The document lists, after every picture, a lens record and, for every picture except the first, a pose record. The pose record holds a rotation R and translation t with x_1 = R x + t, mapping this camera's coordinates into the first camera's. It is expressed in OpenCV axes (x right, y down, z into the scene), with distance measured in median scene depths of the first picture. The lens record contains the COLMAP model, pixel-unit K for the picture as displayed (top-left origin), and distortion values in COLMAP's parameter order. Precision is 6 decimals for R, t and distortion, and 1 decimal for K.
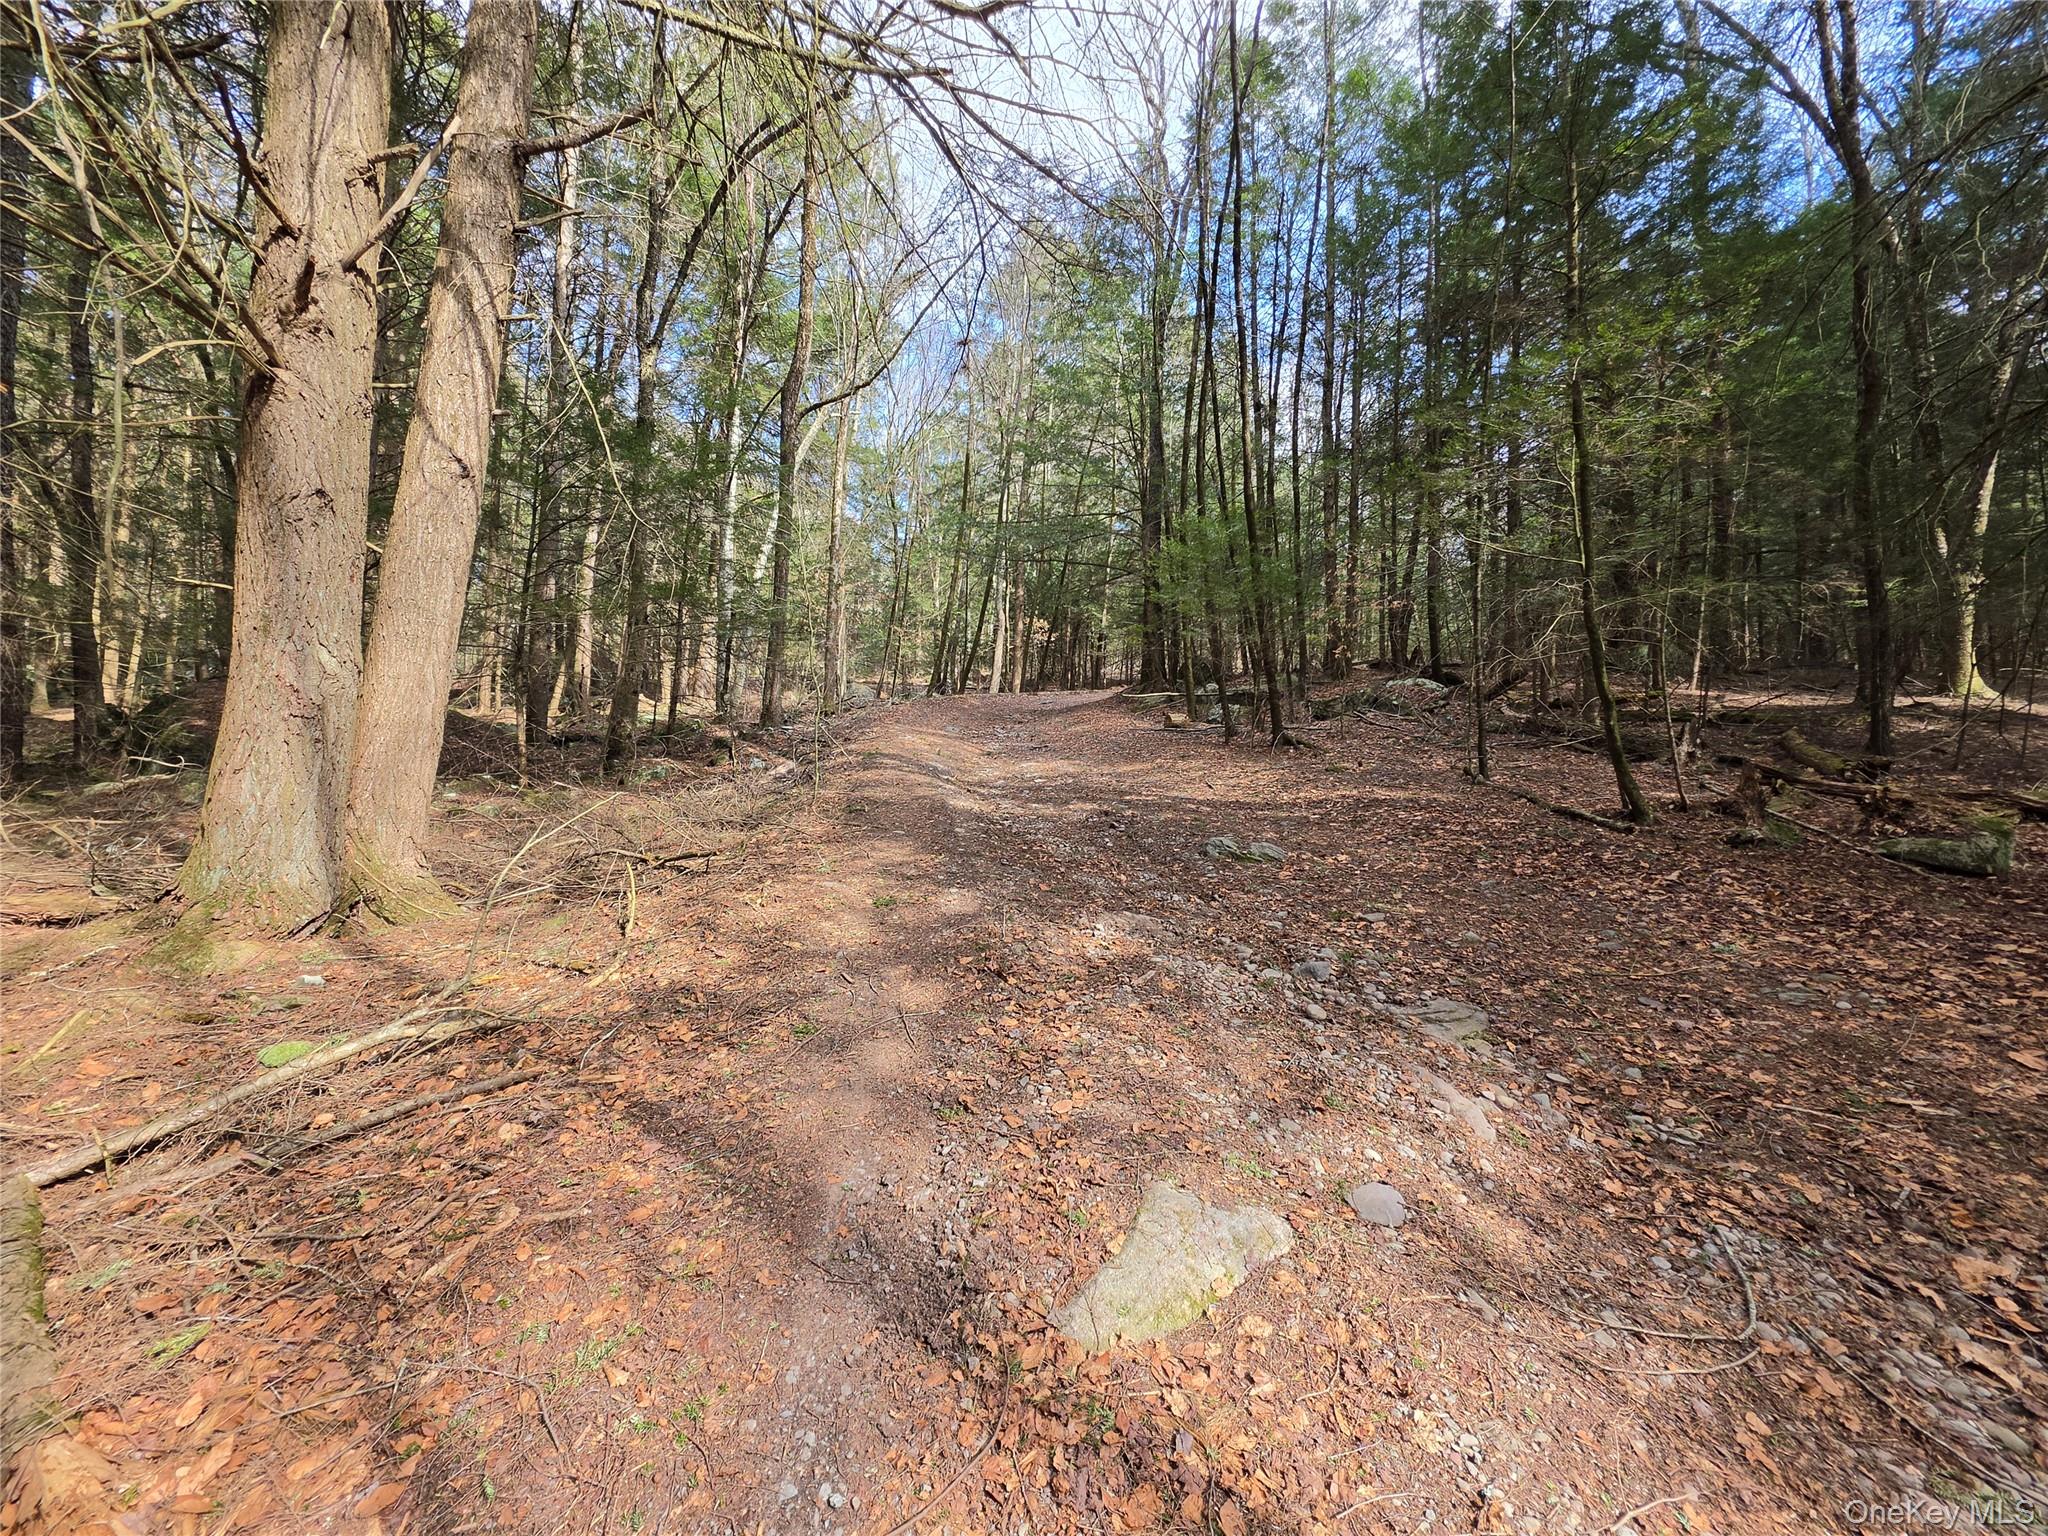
lens RADIAL K [[813.5, 0, 1016.2], [0, 813.5, 765.0], [0, 0, 1]] dist [-0.006766, 0.002136]
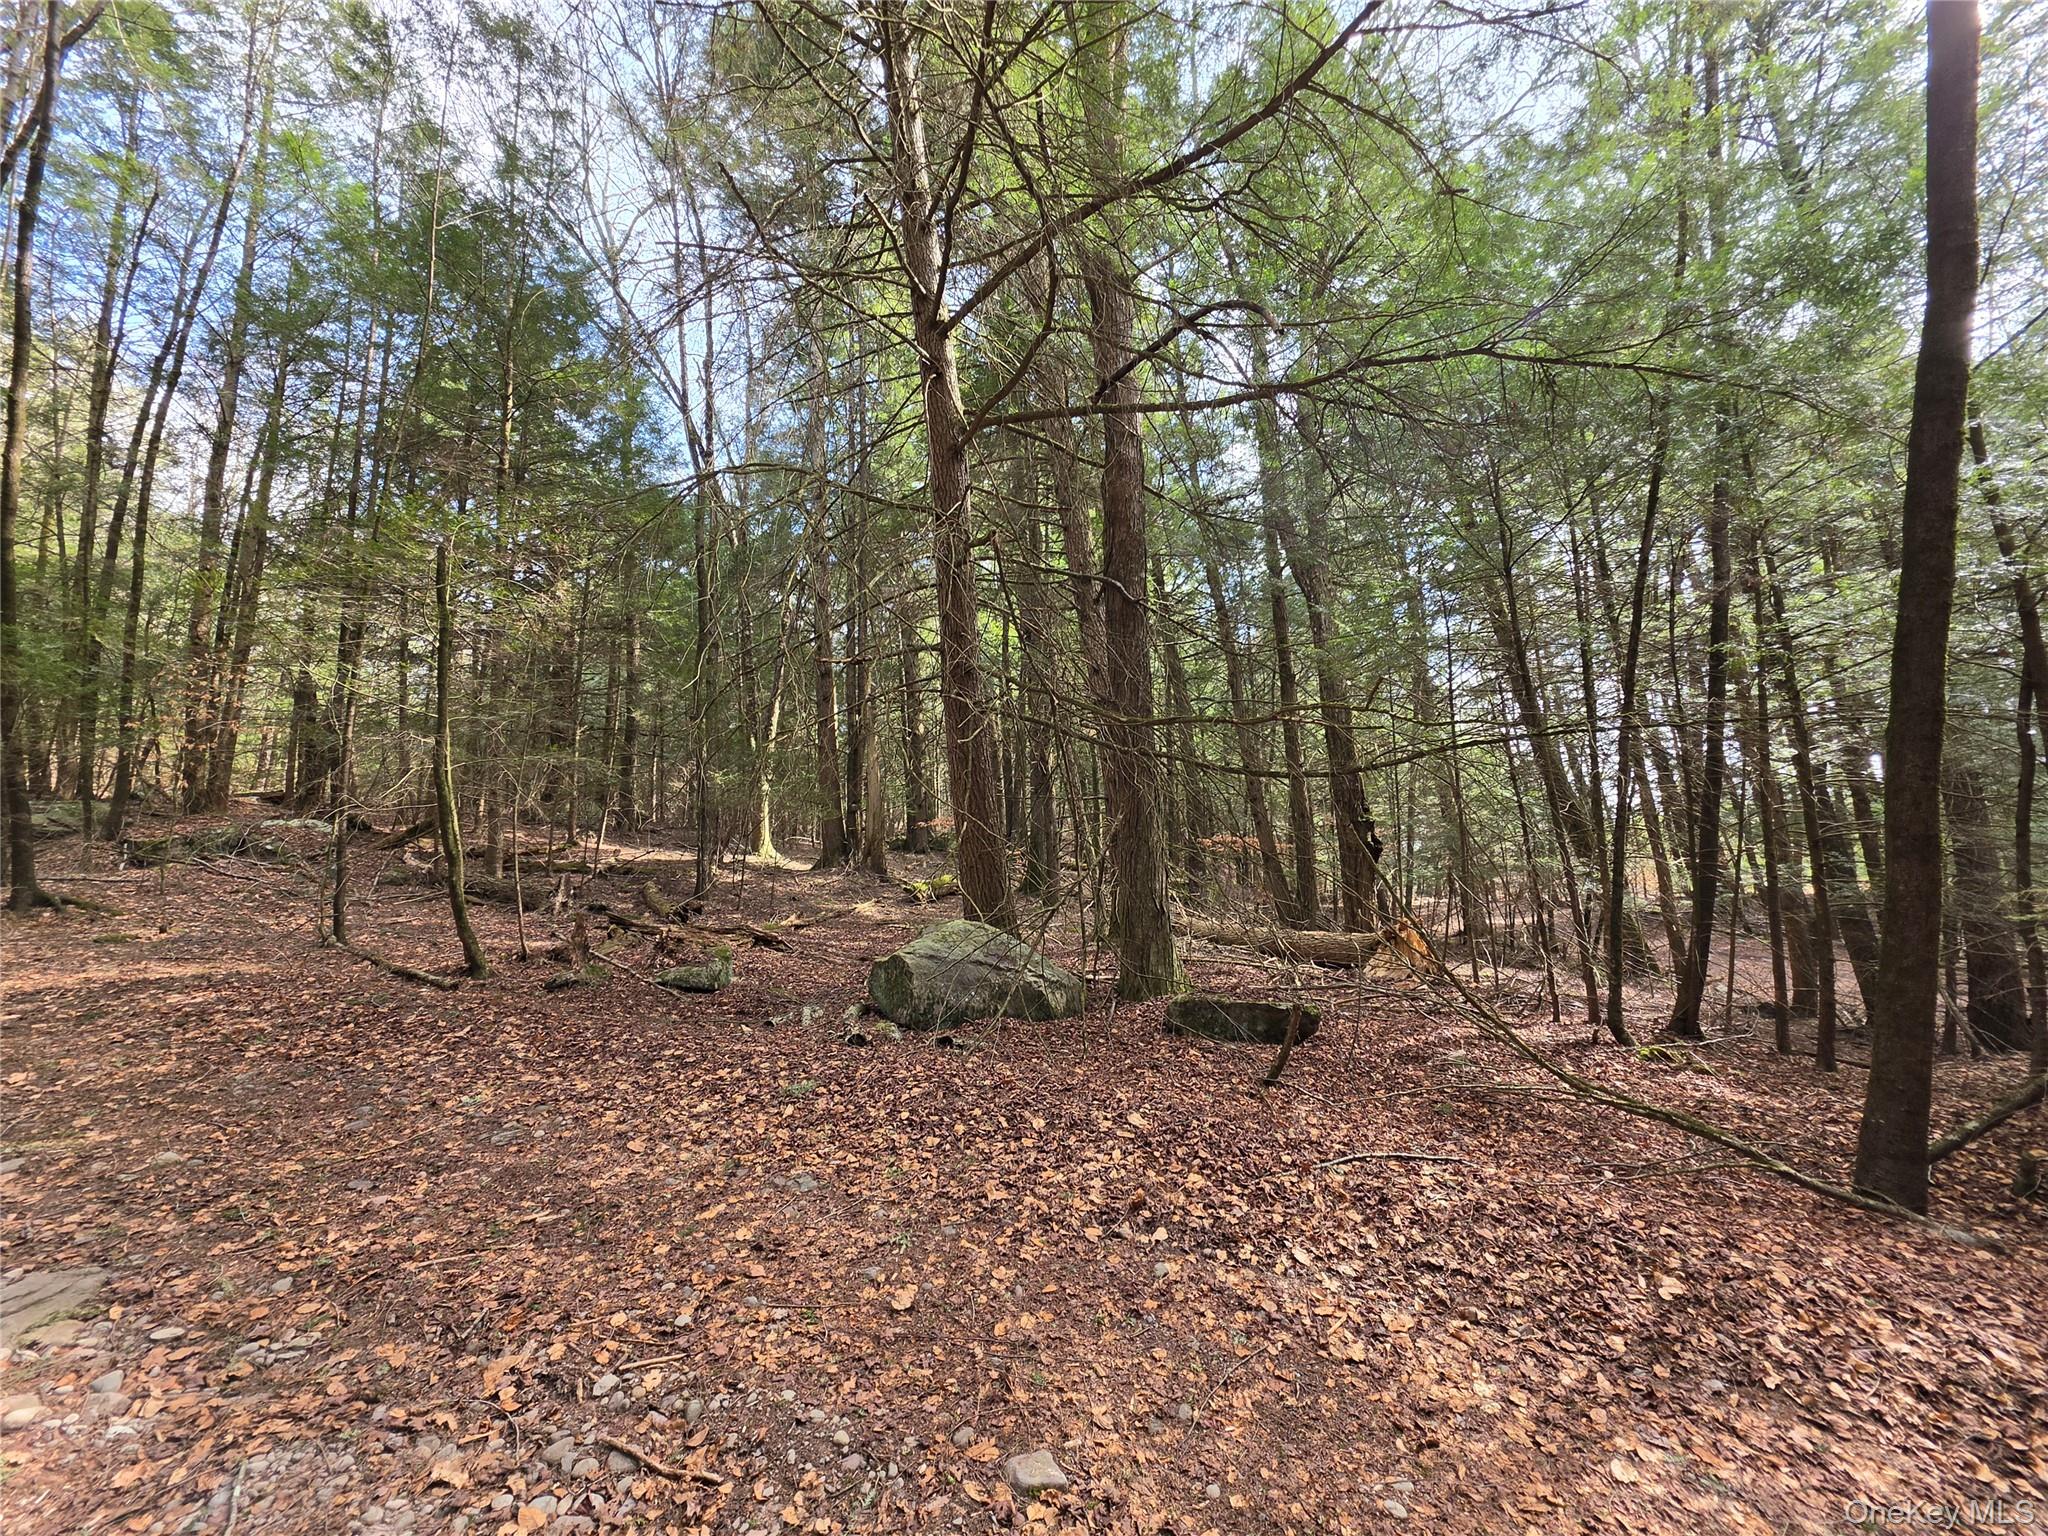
lens RADIAL K [[813.5, 0, 1036.6], [0, 813.5, 762.1], [0, 0, 1]] dist [-0.006766, 0.002136]
pose [[0.429009, 0.123392, 0.894833, 0.090722], [0.040008, 0.987058, -0.155290, -0.006574], [-0.902414, 0.102421, 0.418521, -0.067324]]
